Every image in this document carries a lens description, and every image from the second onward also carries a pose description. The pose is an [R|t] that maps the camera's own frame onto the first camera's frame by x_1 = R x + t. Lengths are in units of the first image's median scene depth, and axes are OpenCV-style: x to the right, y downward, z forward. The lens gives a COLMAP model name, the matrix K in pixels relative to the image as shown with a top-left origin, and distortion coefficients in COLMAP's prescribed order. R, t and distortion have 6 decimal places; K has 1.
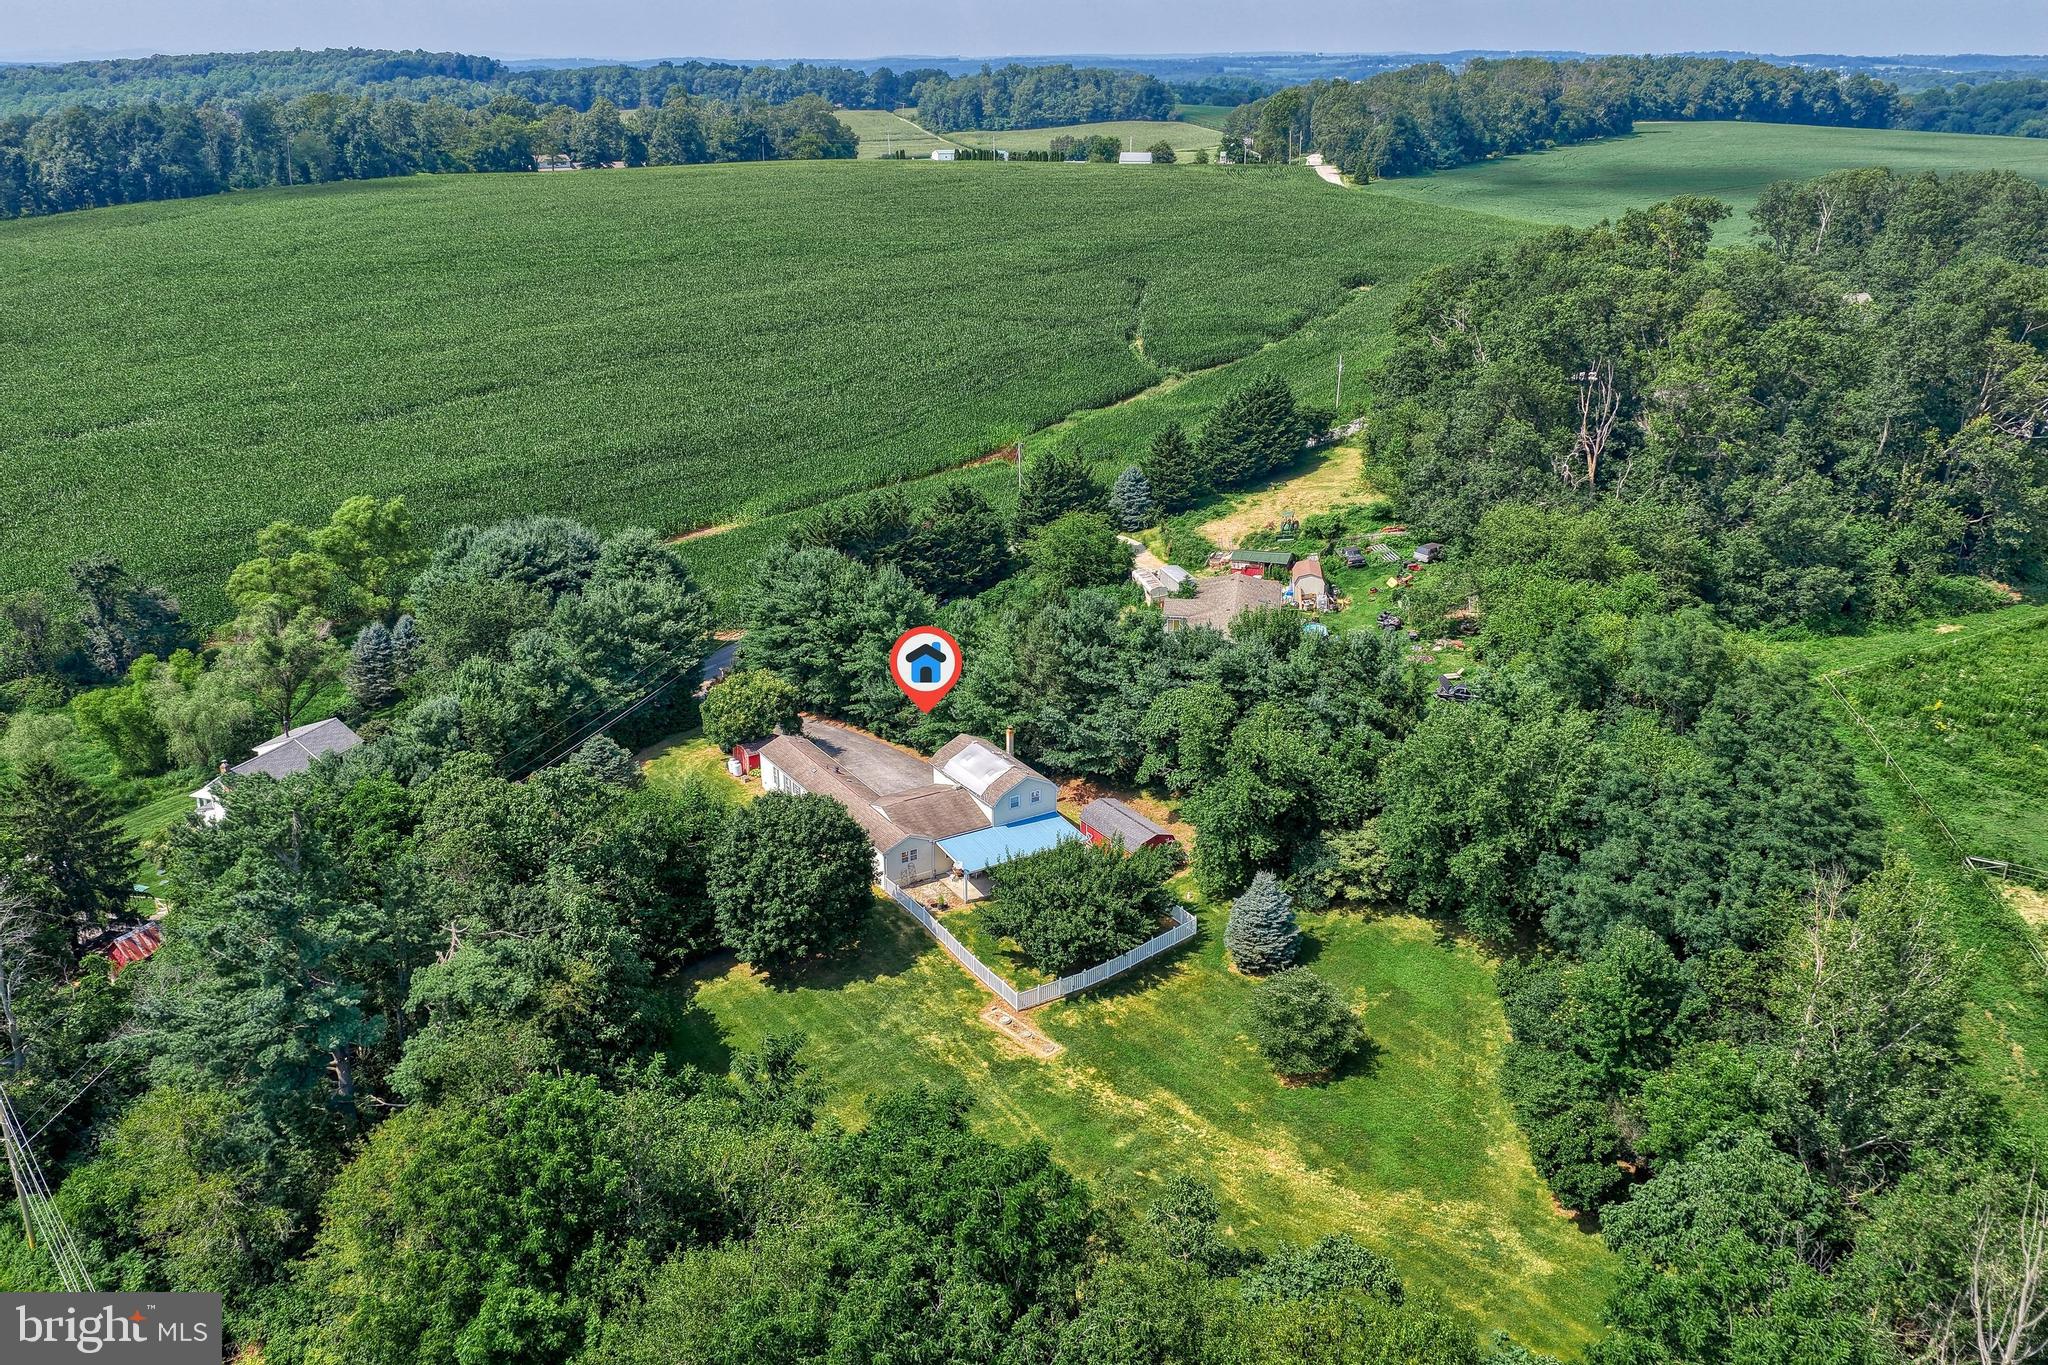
lens RADIAL K [[1675.5, 0, 1008.7], [0, 1675.5, 674.2], [0, 0, 1]] dist [-0.003578, 0.009957]
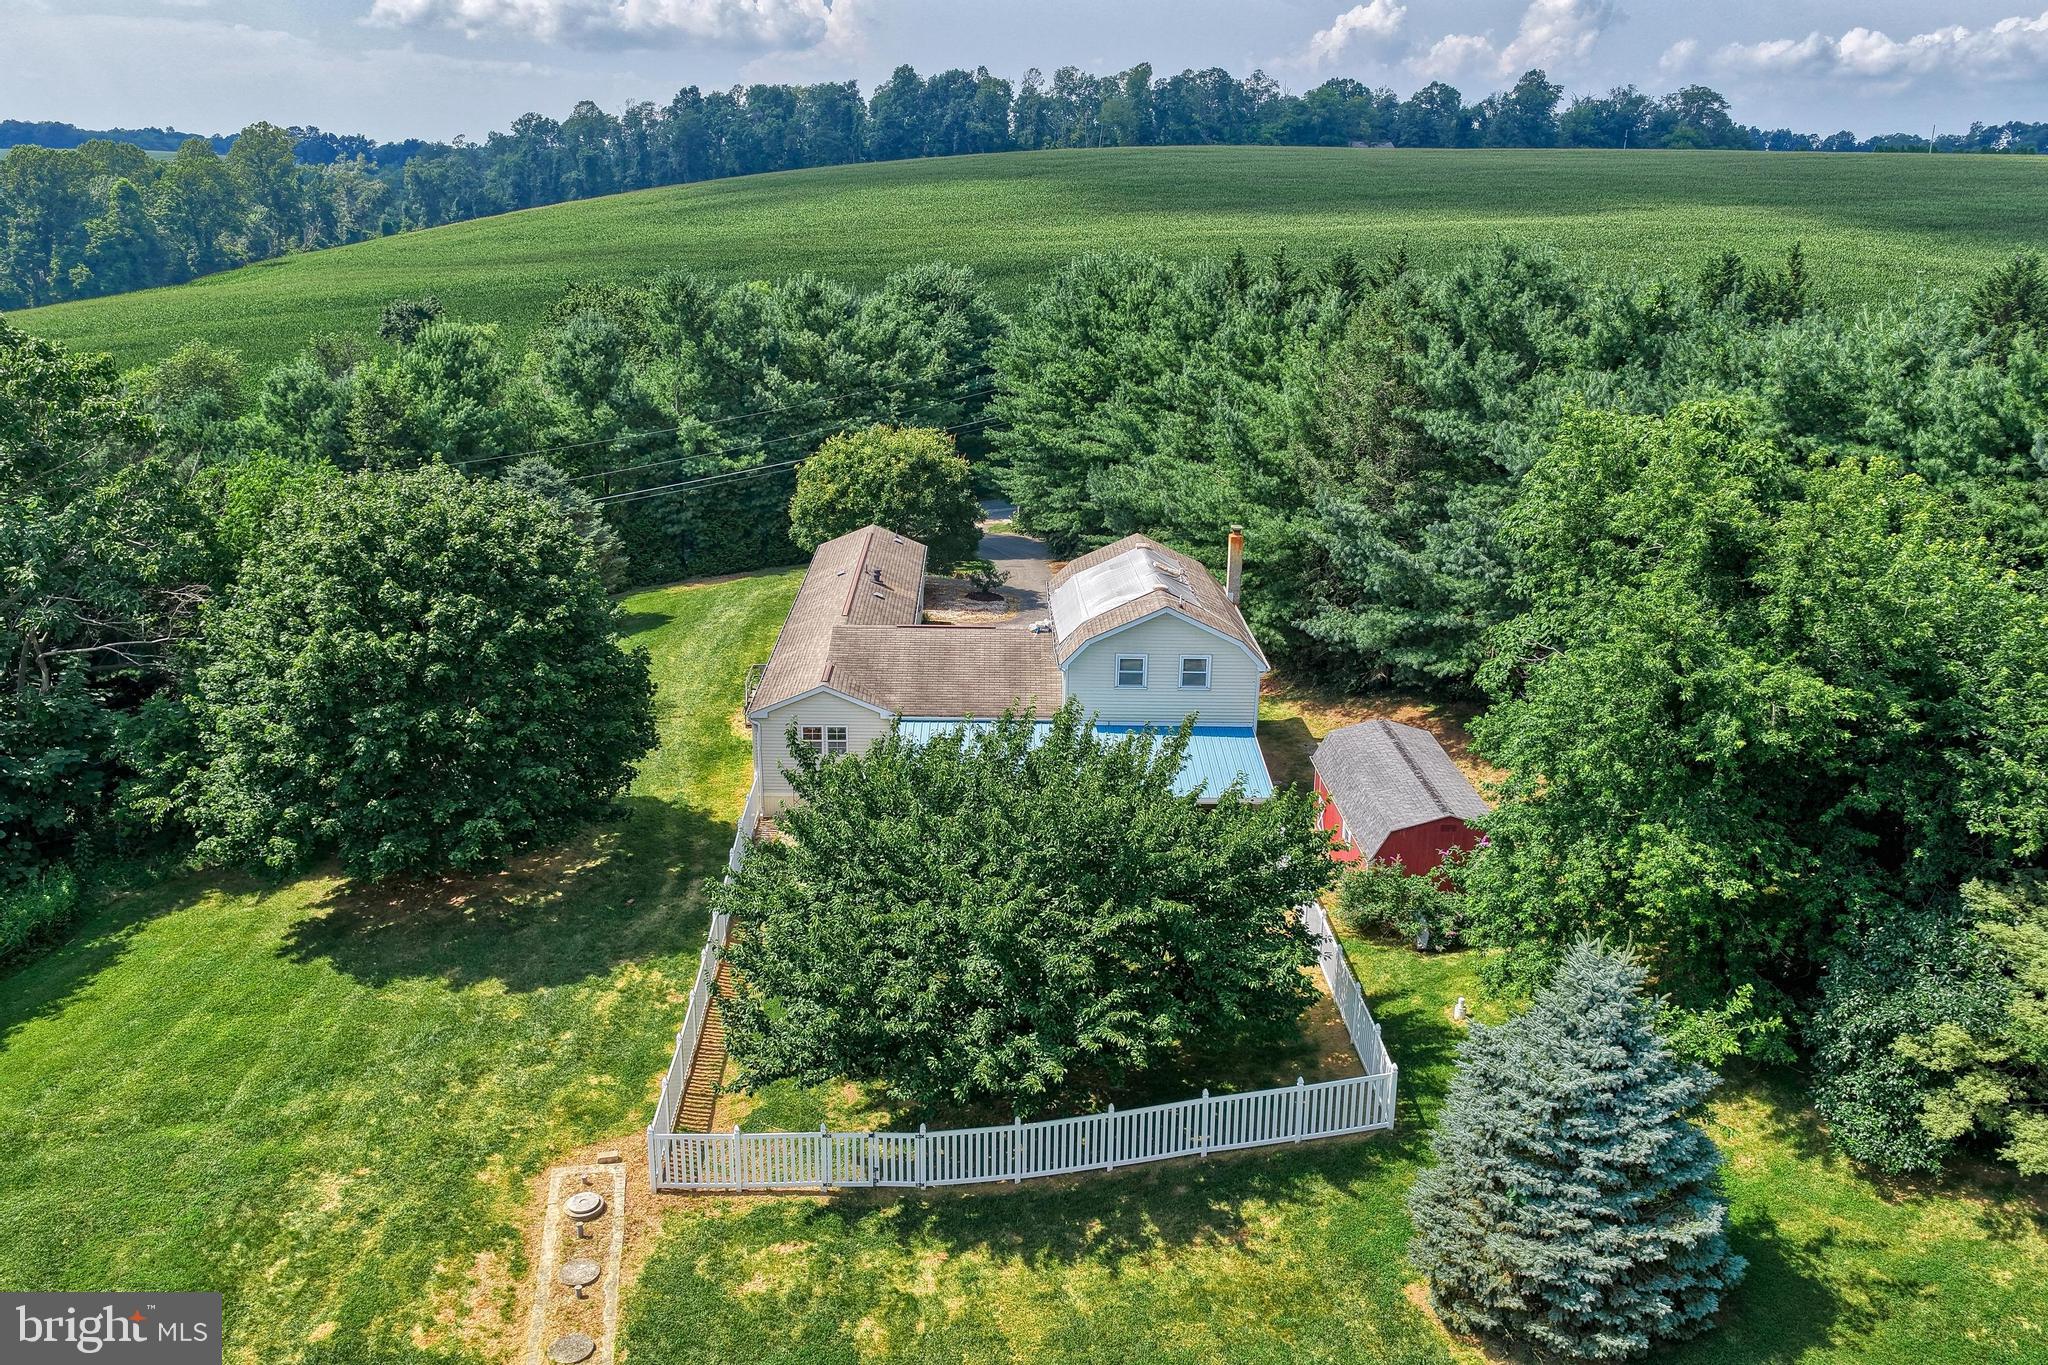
lens RADIAL K [[1675.5, 0, 1029.1], [0, 1675.5, 678.3], [0, 0, 1]] dist [-0.003578, 0.009957]
pose [[0.866190, 0.165725, -0.471433, 0.177229], [-0.194712, 0.980775, -0.012977, 0.094118], [0.460219, 0.103034, 0.881806, 0.700924]]
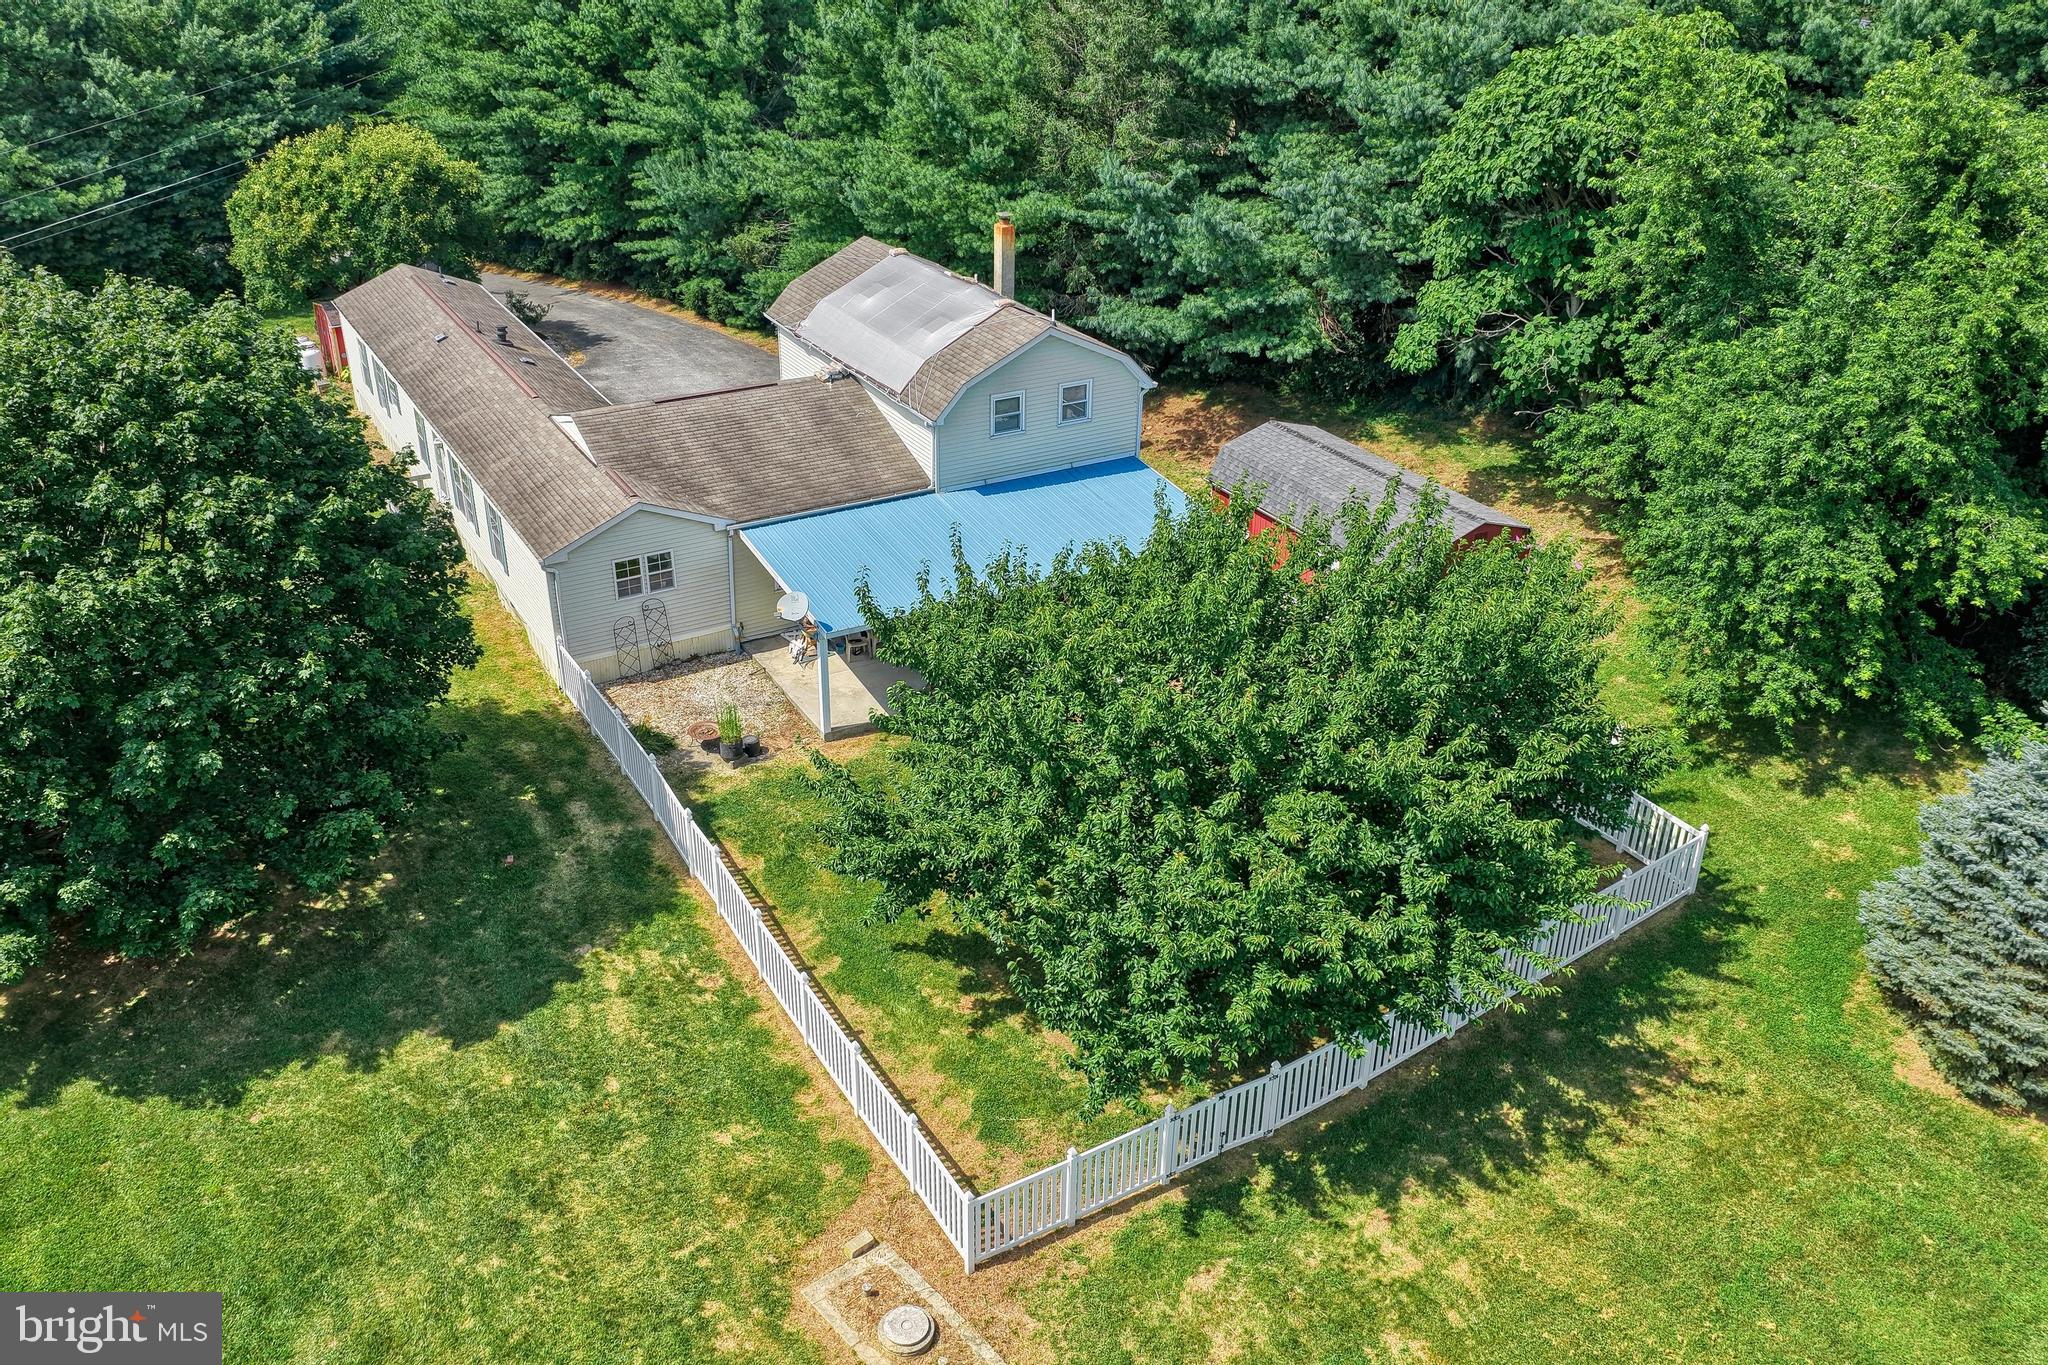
lens RADIAL K [[1675.5, 0, 1025.1], [0, 1675.5, 676.6], [0, 0, 1]] dist [-0.003578, 0.009957]
pose [[0.999632, 0.026156, -0.007150, 0.011253], [-0.024996, 0.991074, 0.130947, 0.090274], [0.010511, -0.130720, 0.991364, 0.738852]]
